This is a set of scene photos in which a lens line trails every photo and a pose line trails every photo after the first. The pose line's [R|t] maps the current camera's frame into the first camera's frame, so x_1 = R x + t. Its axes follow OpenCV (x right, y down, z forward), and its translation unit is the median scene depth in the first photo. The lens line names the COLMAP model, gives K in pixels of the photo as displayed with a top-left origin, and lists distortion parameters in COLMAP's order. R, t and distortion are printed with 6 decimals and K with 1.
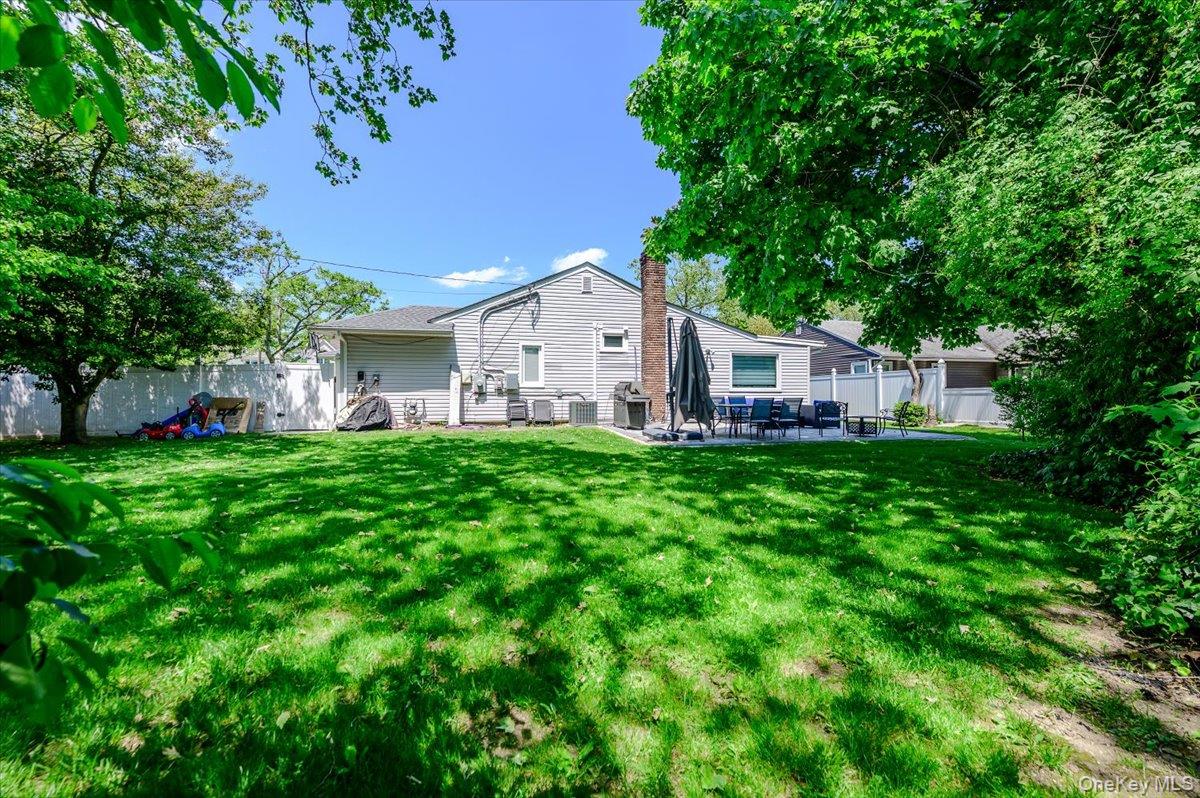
lens RADIAL K [[477.6, 0, 600.1], [0, 477.6, 397.6], [0, 0, 1]] dist [0.000484, -0.000668]
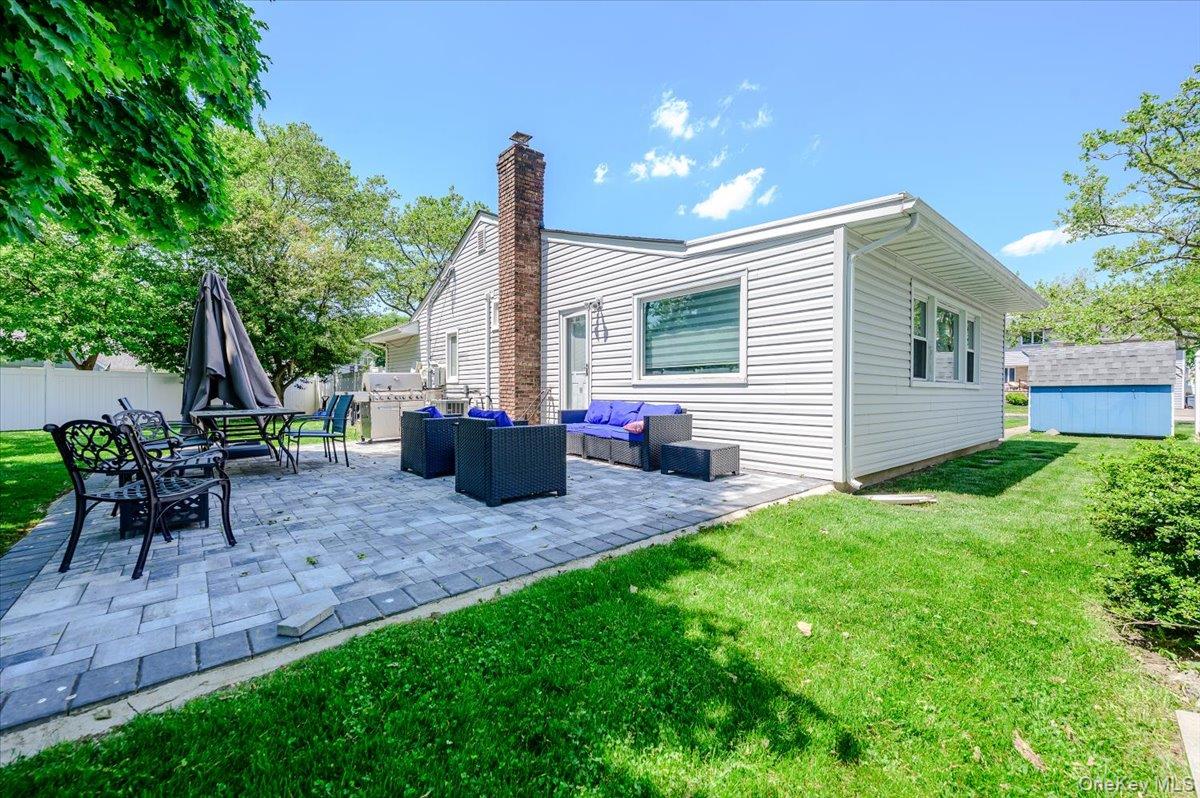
lens RADIAL K [[477.6, 0, 600.2], [0, 477.6, 397.7], [0, 0, 1]] dist [0.000484, -0.000668]
pose [[0.469183, 0.011594, -0.883025, 0.649433], [-0.000433, 0.999917, 0.012898, -0.006003], [0.883101, -0.005669, 0.469149, 0.747962]]
